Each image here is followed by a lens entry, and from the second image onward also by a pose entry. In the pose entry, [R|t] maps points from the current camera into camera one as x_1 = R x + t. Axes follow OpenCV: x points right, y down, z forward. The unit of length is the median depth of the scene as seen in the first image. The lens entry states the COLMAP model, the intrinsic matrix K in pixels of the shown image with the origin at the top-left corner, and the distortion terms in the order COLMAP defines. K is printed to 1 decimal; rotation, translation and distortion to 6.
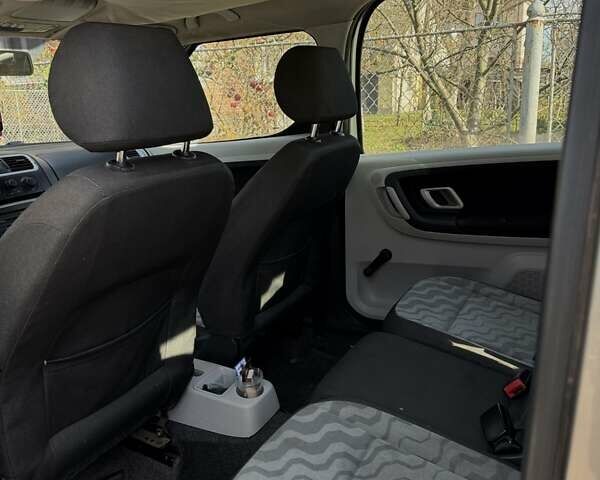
lens RADIAL K [[577.3, 0, 300.6], [0, 577.3, 228.2], [0, 0, 1]] dist [0.062036, -0.016069]
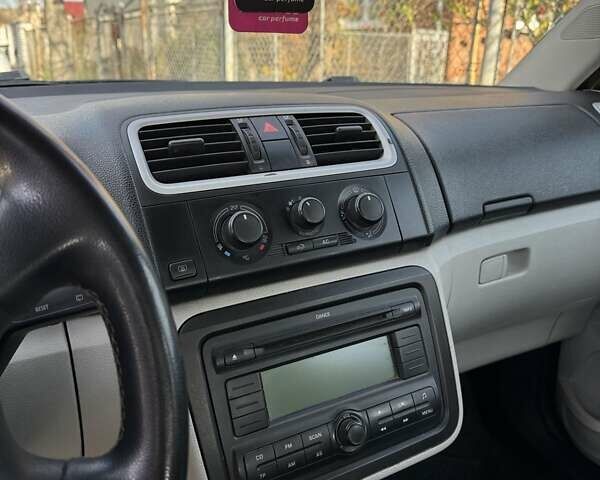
lens RADIAL K [[577.3, 0, 300.6], [0, 577.3, 228.2], [0, 0, 1]] dist [0.062036, -0.016069]
pose [[0.861805, 0.199334, -0.466432, -0.446514], [-0.170043, 0.979872, 0.104577, -0.117752], [0.477889, -0.010811, 0.878353, 0.923281]]
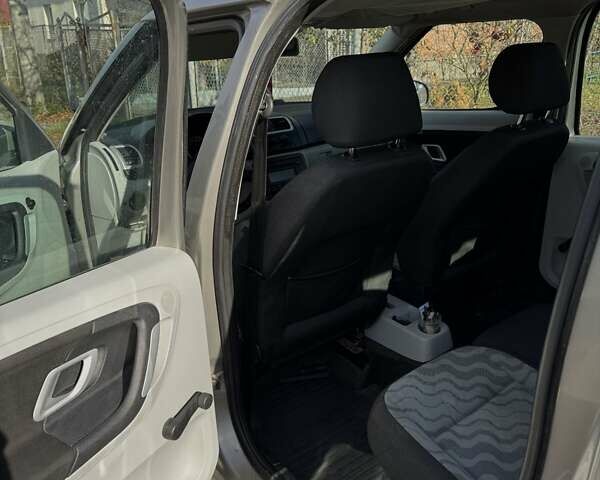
lens RADIAL K [[577.3, 0, 300.6], [0, 577.3, 228.2], [0, 0, 1]] dist [0.062036, -0.016069]
pose [[0.921564, 0.149357, -0.358347, 0.075206], [-0.110499, 0.985769, 0.126690, -0.062220], [0.372169, -0.077156, 0.924953, -0.251667]]
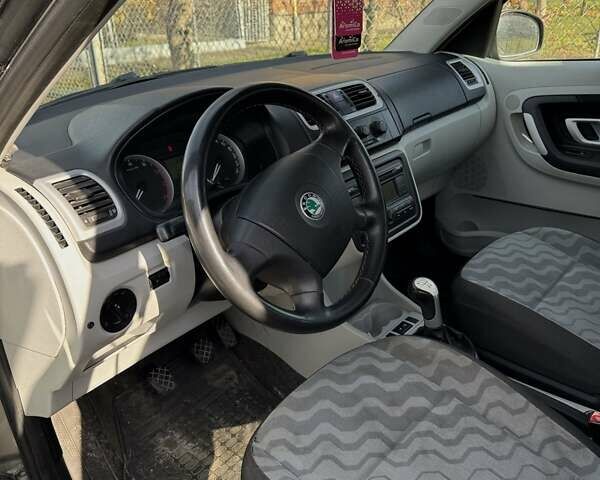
lens RADIAL K [[577.3, 0, 300.6], [0, 577.3, 228.2], [0, 0, 1]] dist [0.062036, -0.016069]
pose [[0.975699, 0.097430, -0.196261, -0.514201], [-0.061094, 0.981148, 0.183347, -0.101662], [0.210424, -0.166901, 0.963258, 0.393721]]
